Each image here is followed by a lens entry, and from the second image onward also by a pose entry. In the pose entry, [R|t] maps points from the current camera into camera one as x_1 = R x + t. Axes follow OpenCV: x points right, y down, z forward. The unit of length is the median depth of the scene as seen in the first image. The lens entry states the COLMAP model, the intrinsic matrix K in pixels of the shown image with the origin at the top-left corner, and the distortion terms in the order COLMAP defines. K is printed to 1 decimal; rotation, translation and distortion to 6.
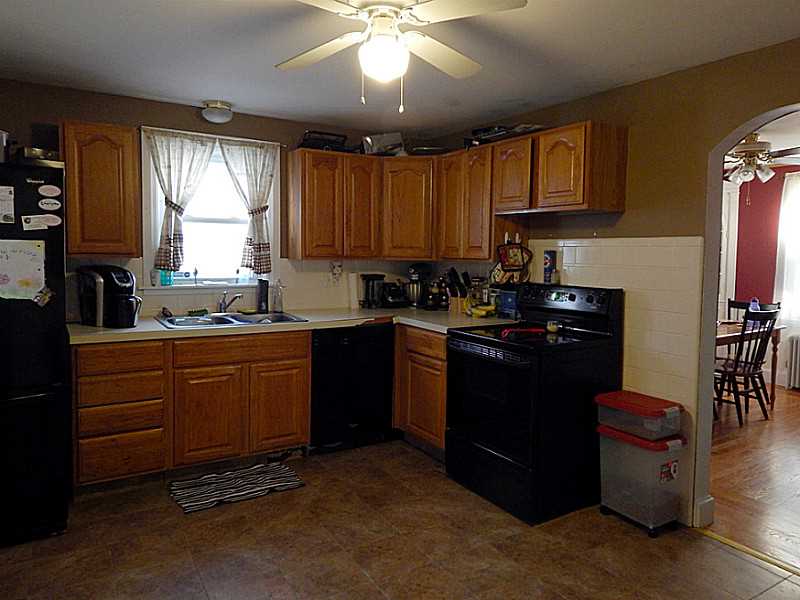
lens RADIAL K [[547.4, 0, 400.0], [0, 547.4, 300.0], [0, 0, 1]] dist [-0.000146, 0.000885]
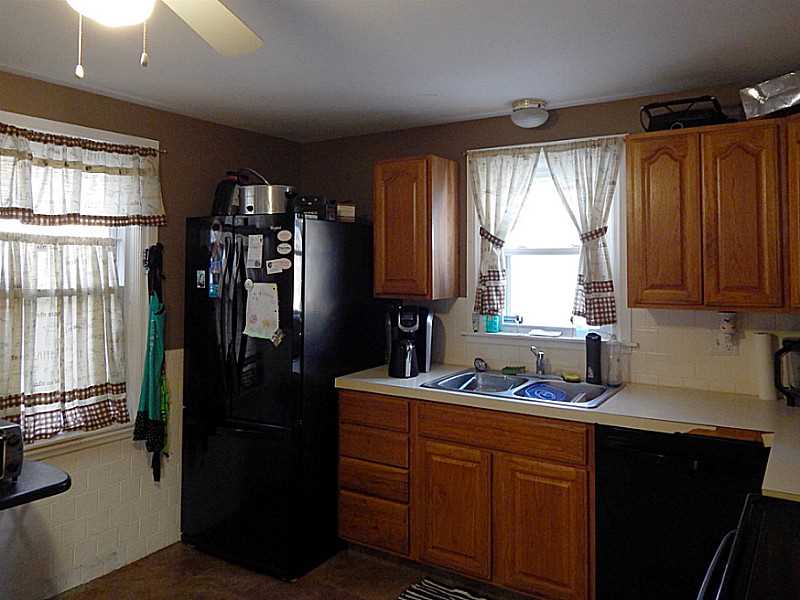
lens RADIAL K [[594.1, 0, 400.1], [0, 594.1, 265.7], [0, 0, 1]] dist [-0.002834, -0.004635]
pose [[0.476128, -0.022775, -0.879081, 0.305750], [-0.077070, 0.994737, -0.067514, -0.056640], [0.875992, 0.099896, 0.471867, 0.450466]]
